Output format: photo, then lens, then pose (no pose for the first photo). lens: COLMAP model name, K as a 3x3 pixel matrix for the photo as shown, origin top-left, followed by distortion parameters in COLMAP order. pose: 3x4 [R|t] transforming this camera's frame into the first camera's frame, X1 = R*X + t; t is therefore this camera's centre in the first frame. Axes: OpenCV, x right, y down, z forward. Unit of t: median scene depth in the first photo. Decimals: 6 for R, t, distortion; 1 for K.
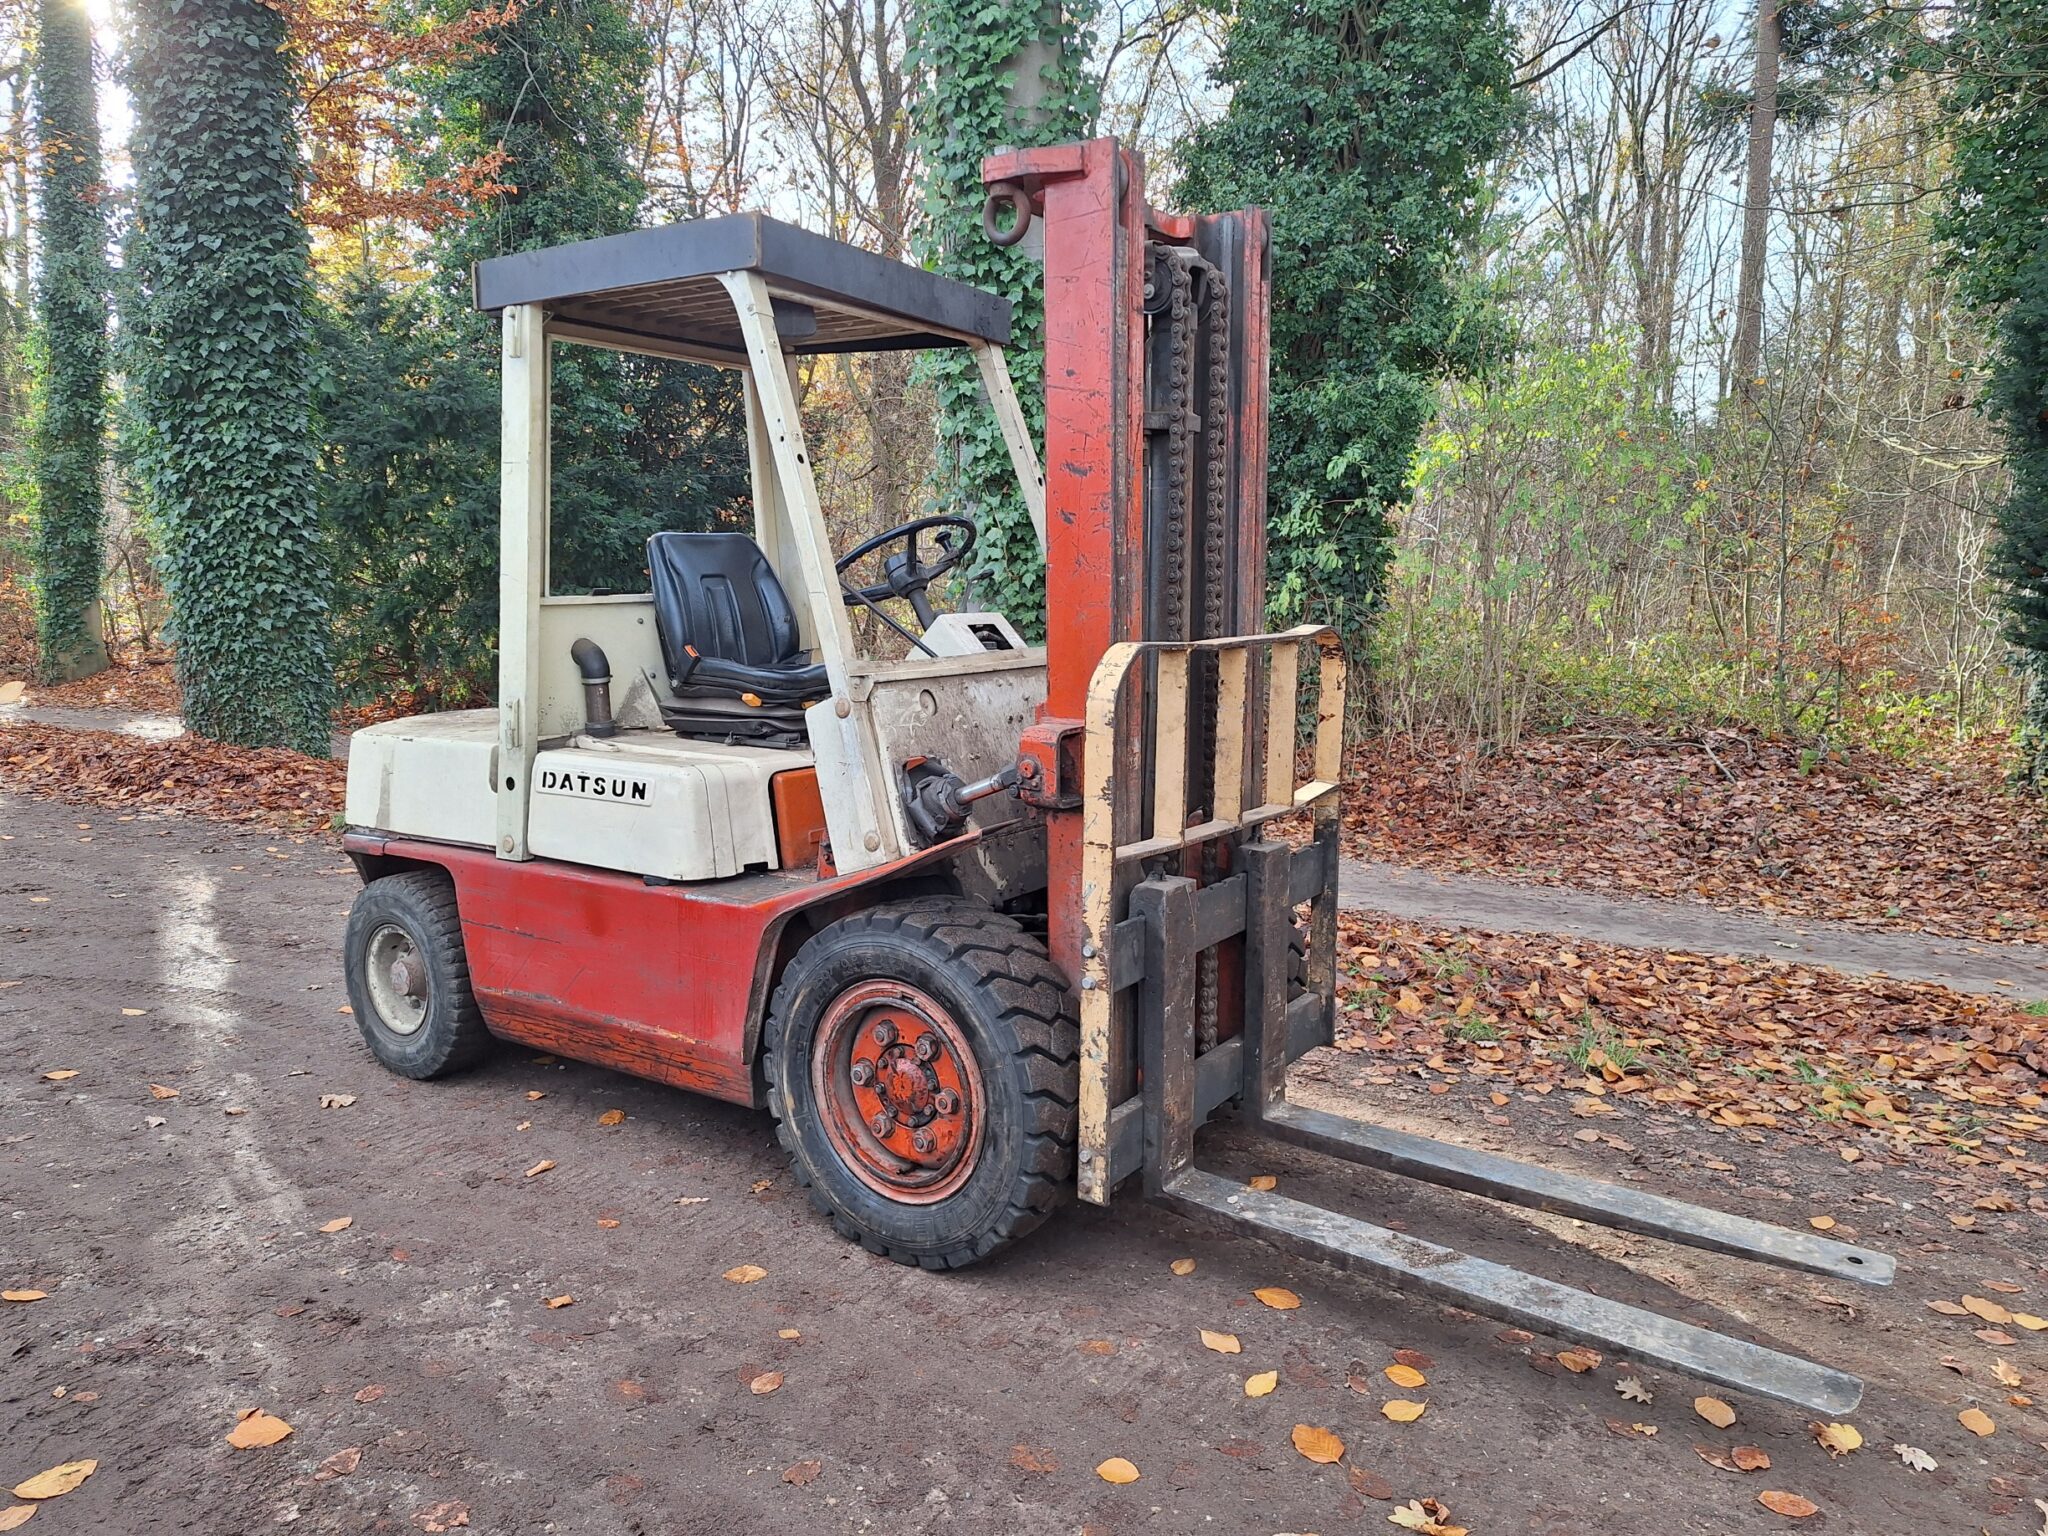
lens RADIAL K [[1421.4, 0, 1030.9], [0, 1421.4, 772.9], [0, 0, 1]] dist [0.098362, -0.105685]
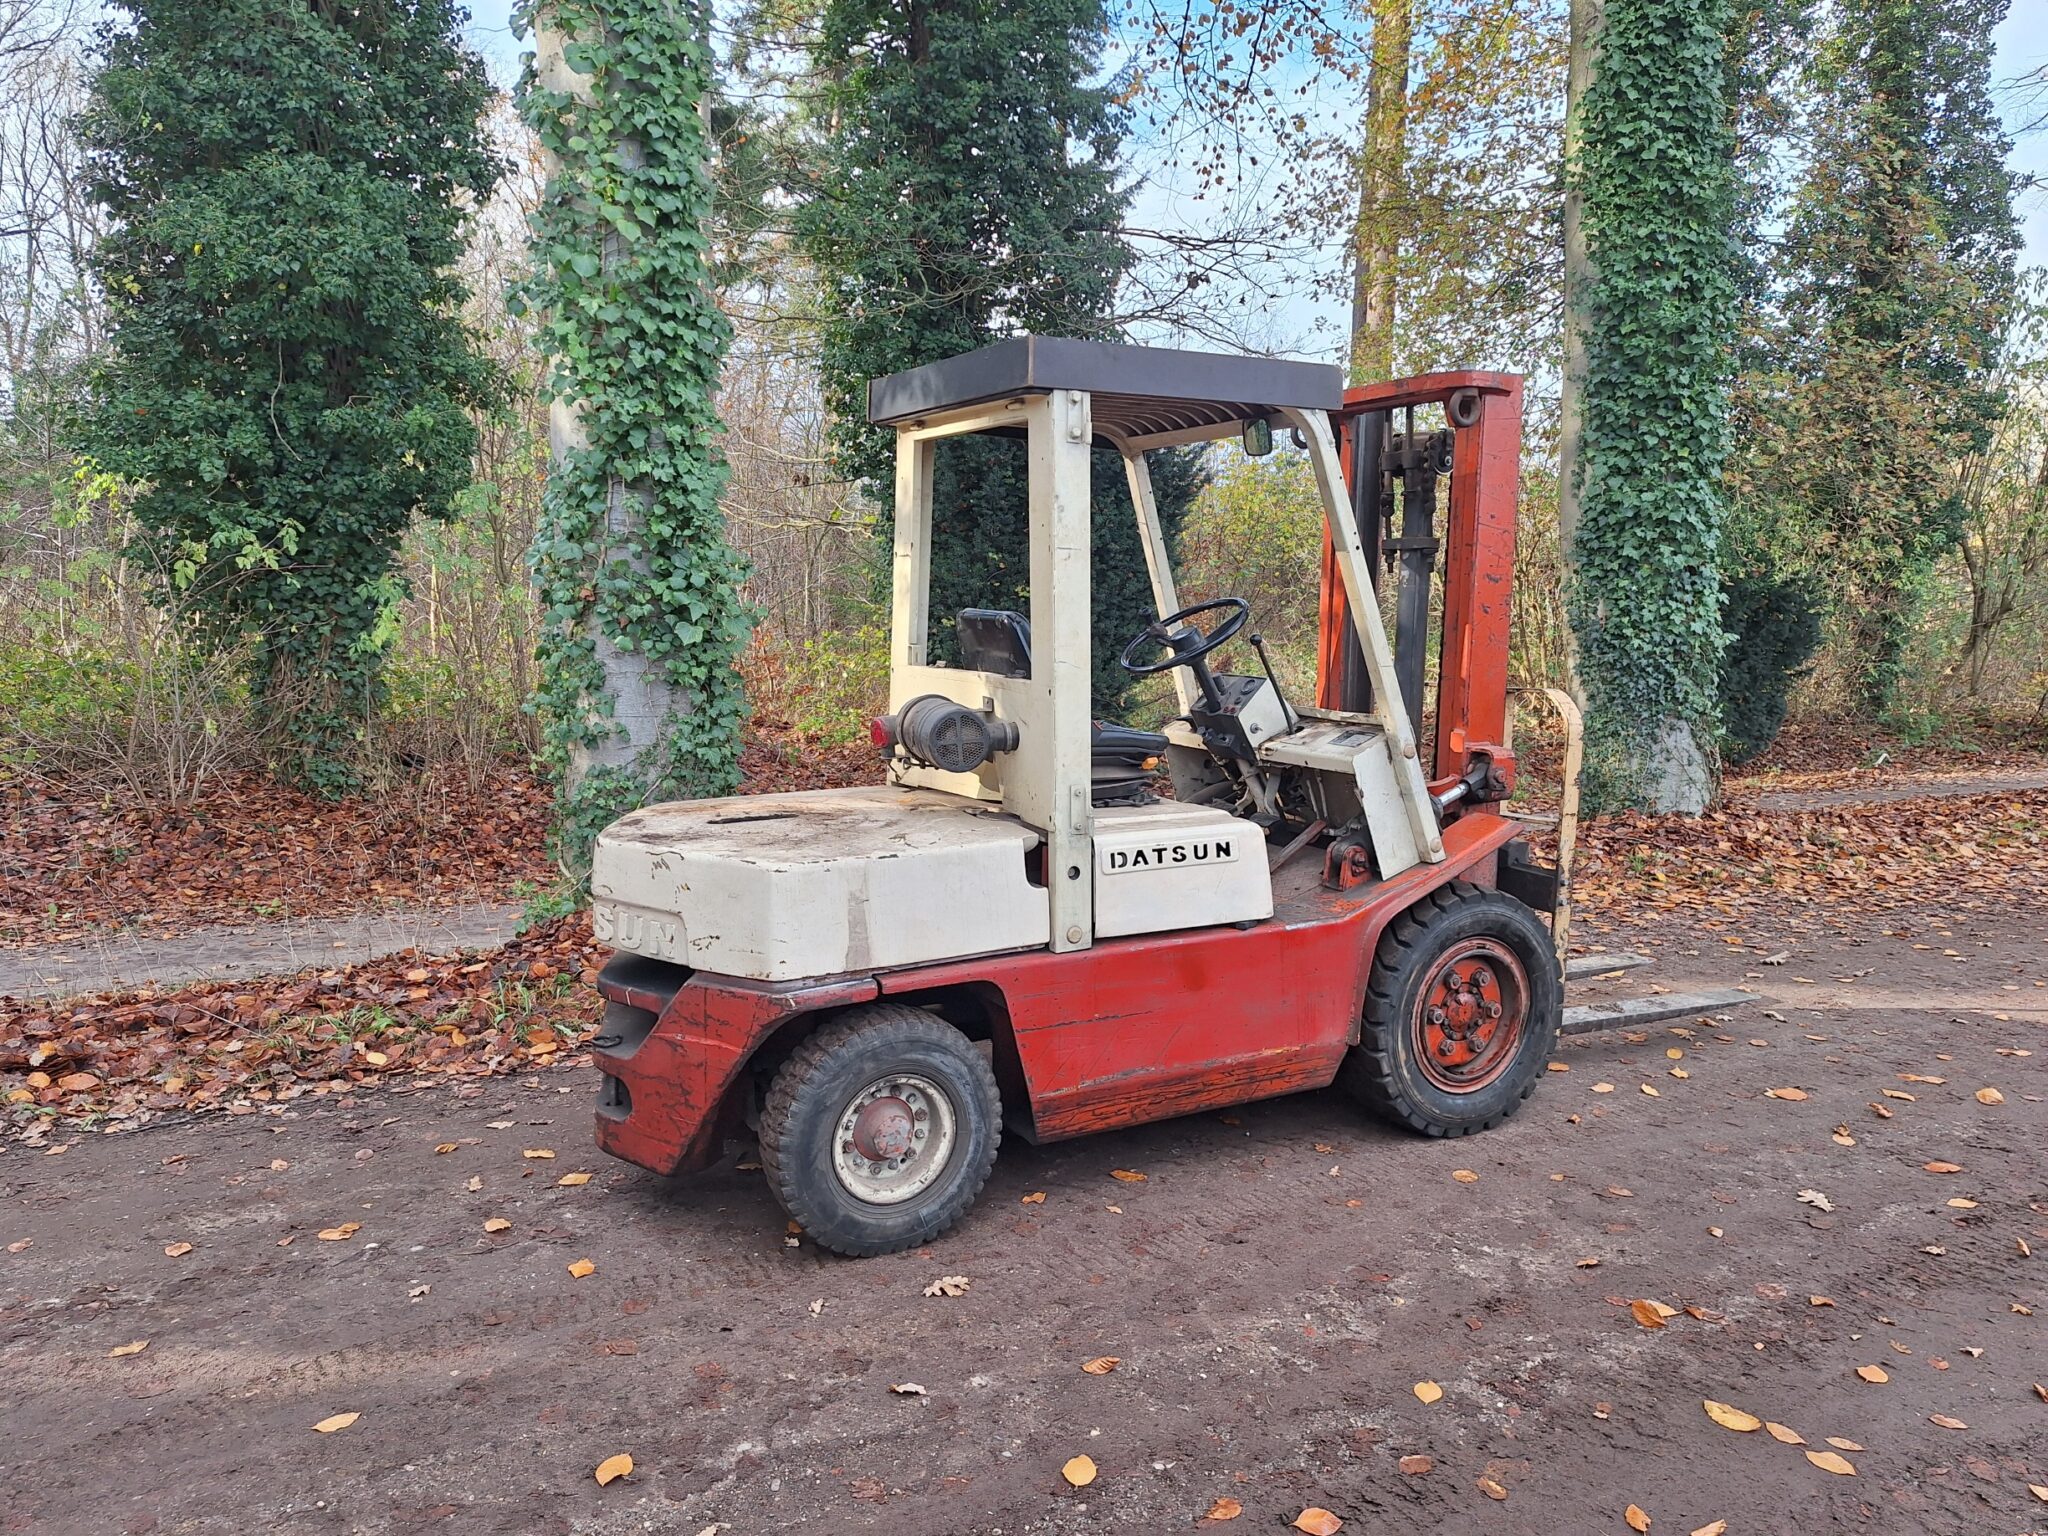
lens RADIAL K [[1421.4, 0, 1030.9], [0, 1421.4, 772.9], [0, 0, 1]] dist [0.098362, -0.105685]
pose [[0.449970, -0.110267, 0.886210, -1.320088], [0.115792, 0.991175, 0.064534, -0.135761], [-0.885505, 0.073577, 0.458767, 0.620278]]
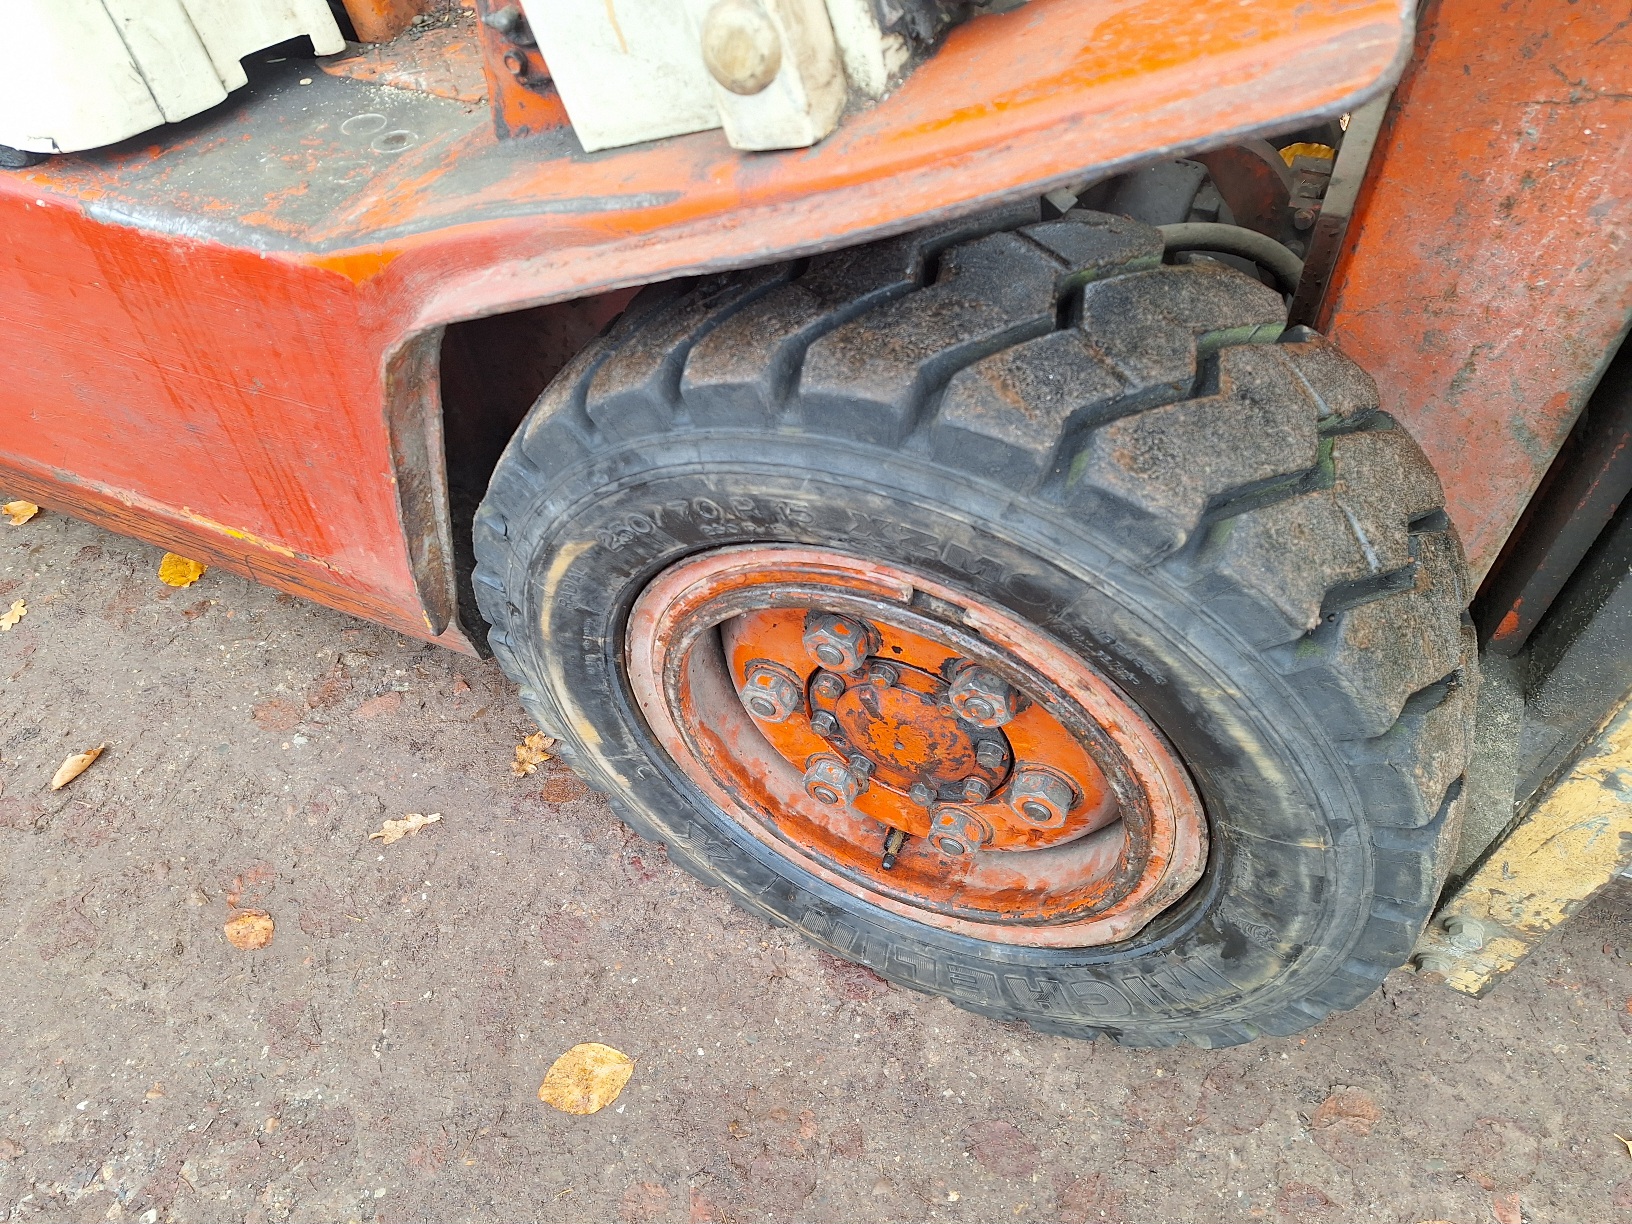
lens RADIAL K [[1132.7, 0, 821.5], [0, 1132.7, 615.9], [0, 0, 1]] dist [0.098362, -0.105685]
pose [[0.983603, -0.162495, 0.078232, -0.111332], [0.072507, 0.753492, 0.653447, -0.001522], [-0.165129, -0.637060, 0.752919, 0.696653]]
